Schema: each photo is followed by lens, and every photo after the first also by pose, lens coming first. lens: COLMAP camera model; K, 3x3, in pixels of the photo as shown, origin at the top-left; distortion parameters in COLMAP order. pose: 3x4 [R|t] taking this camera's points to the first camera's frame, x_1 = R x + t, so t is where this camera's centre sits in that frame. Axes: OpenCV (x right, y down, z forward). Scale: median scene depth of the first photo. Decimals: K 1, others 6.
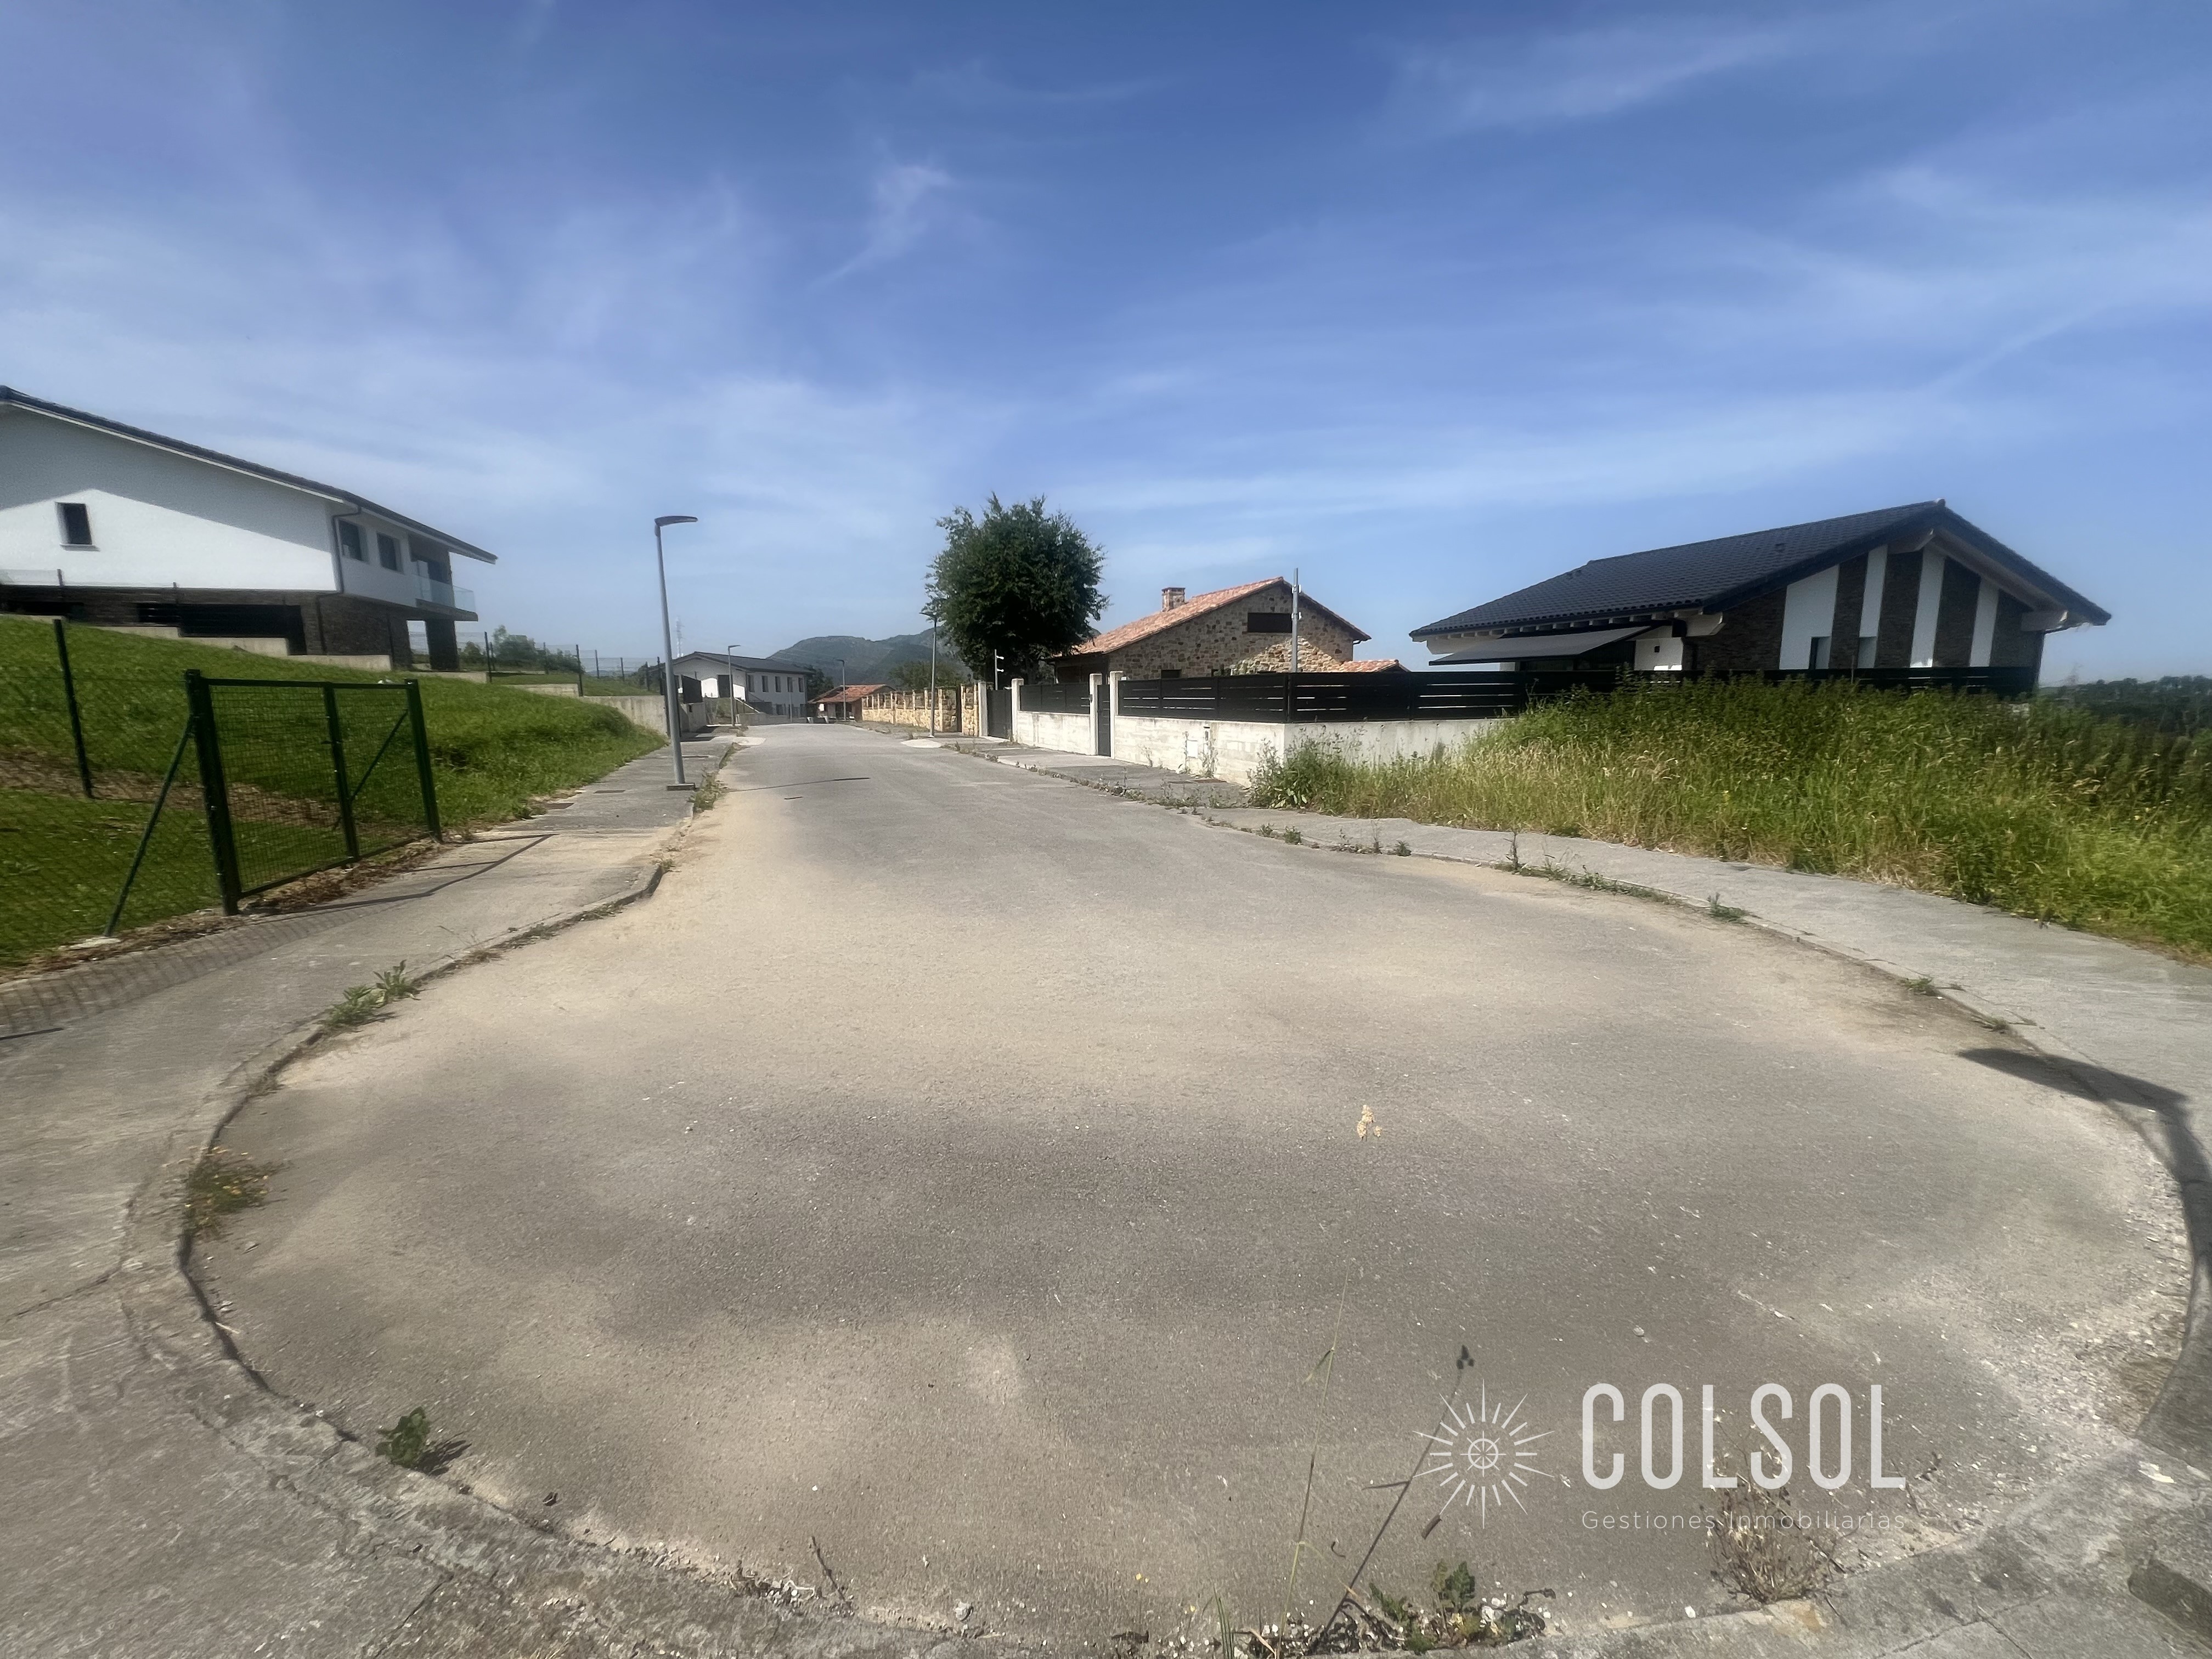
lens RADIAL K [[889.2, 0, 1096.3], [0, 889.2, 819.9], [0, 0, 1]] dist [-0.002406, 0.001482]
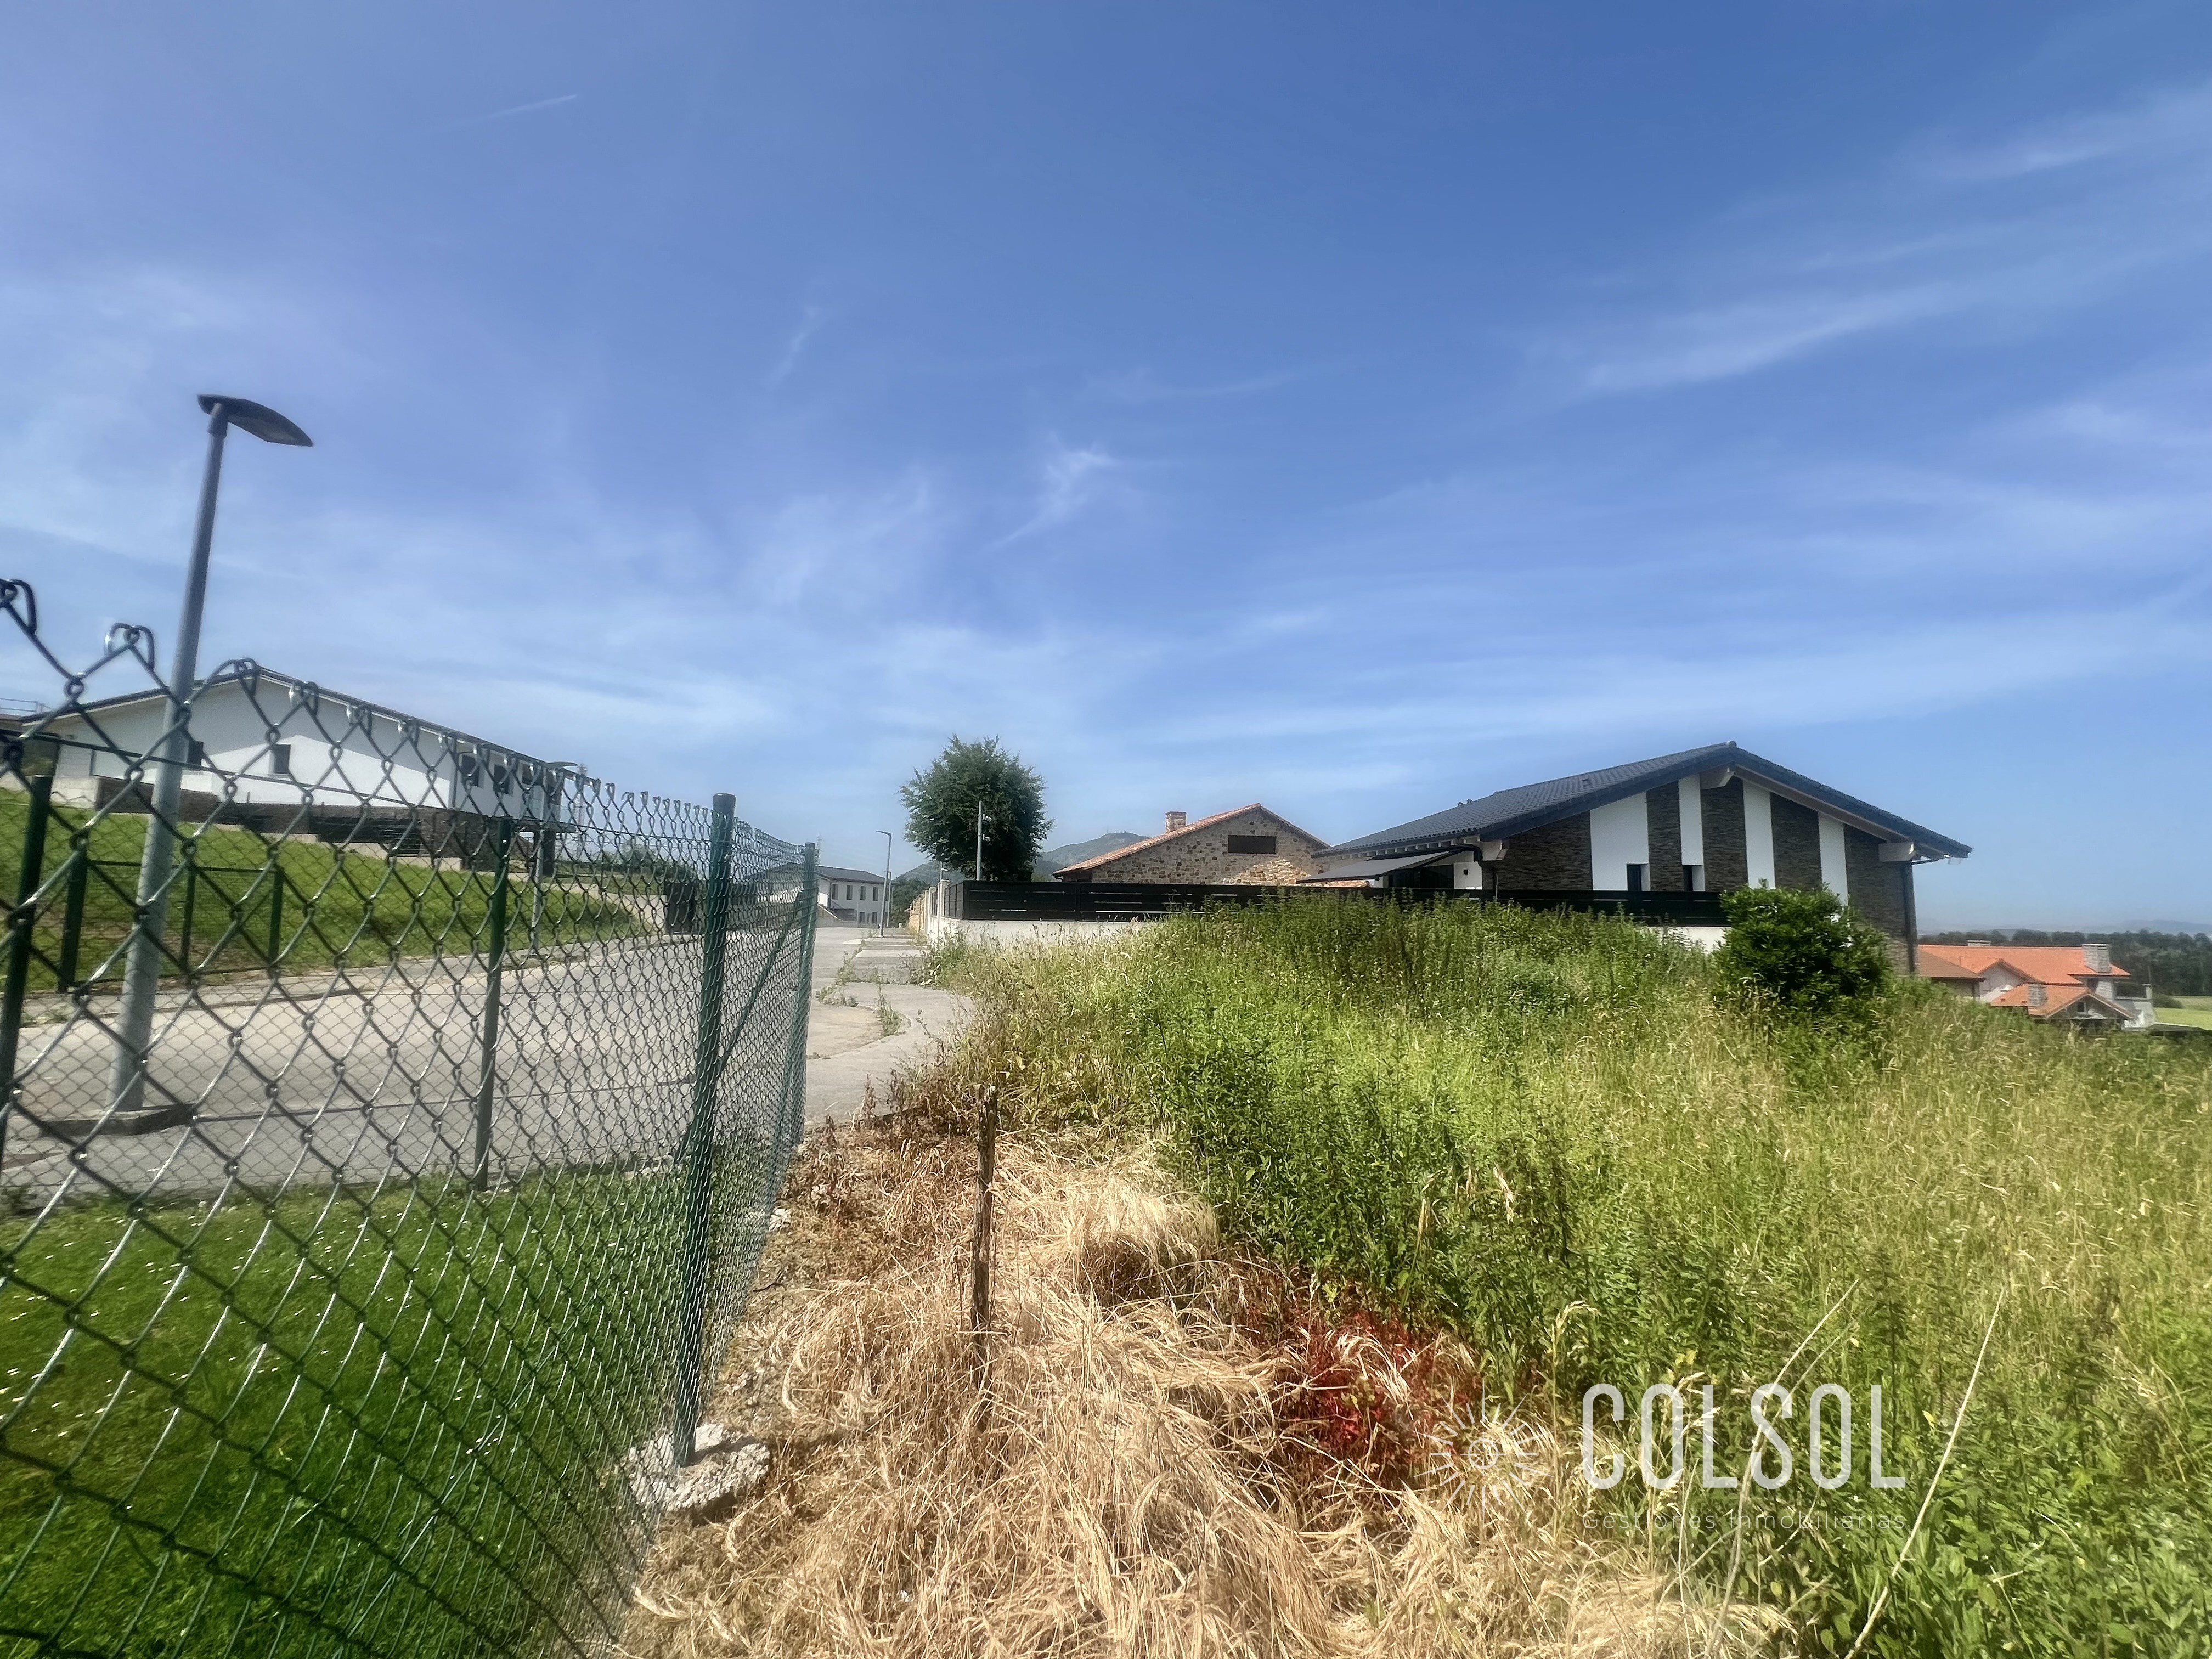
lens RADIAL K [[889.2, 0, 1090.4], [0, 889.2, 830.8], [0, 0, 1]] dist [-0.002406, 0.001482]
pose [[0.988472, 0.012458, -0.150892, 0.269399], [-0.046713, 0.973083, -0.225673, 0.020210], [0.144019, 0.230120, 0.962447, -0.098649]]
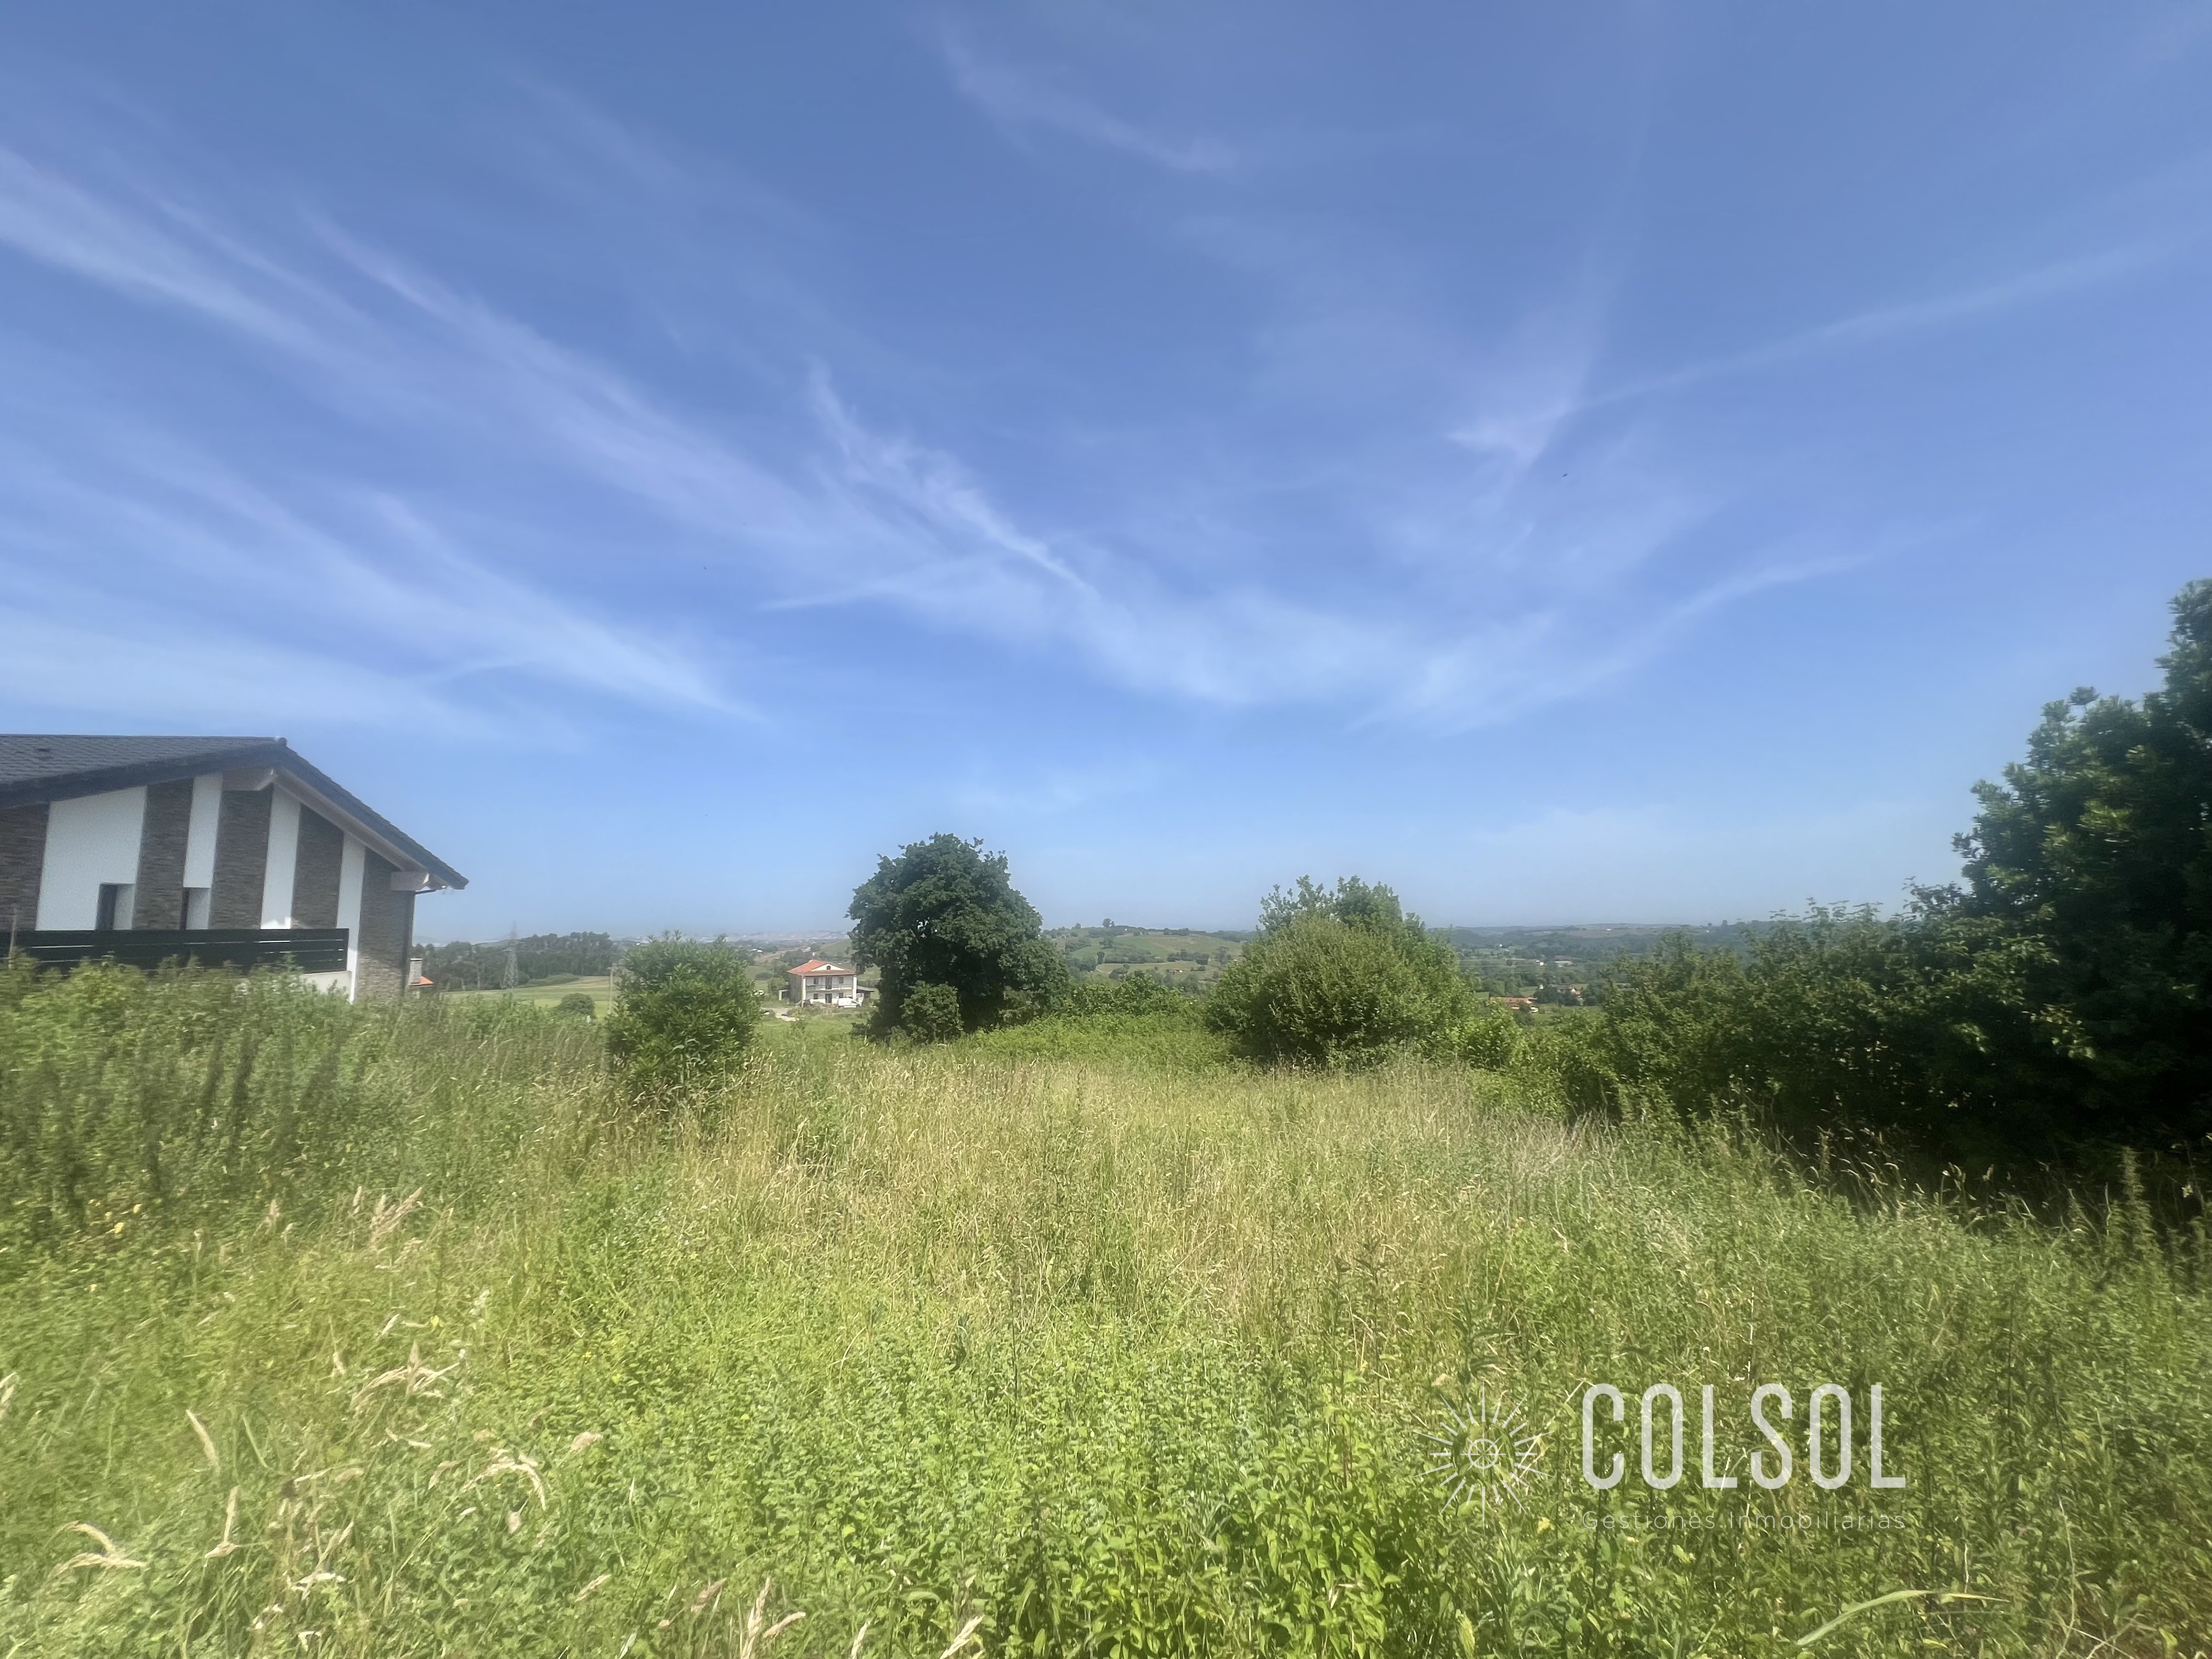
lens RADIAL K [[889.2, 0, 1092.2], [0, 889.2, 831.6], [0, 0, 1]] dist [-0.002406, 0.001482]
pose [[0.176791, 0.117425, 0.977219, 0.193779], [0.148109, 0.978378, -0.144359, -0.019510], [-0.973041, 0.170257, 0.155577, 0.080737]]
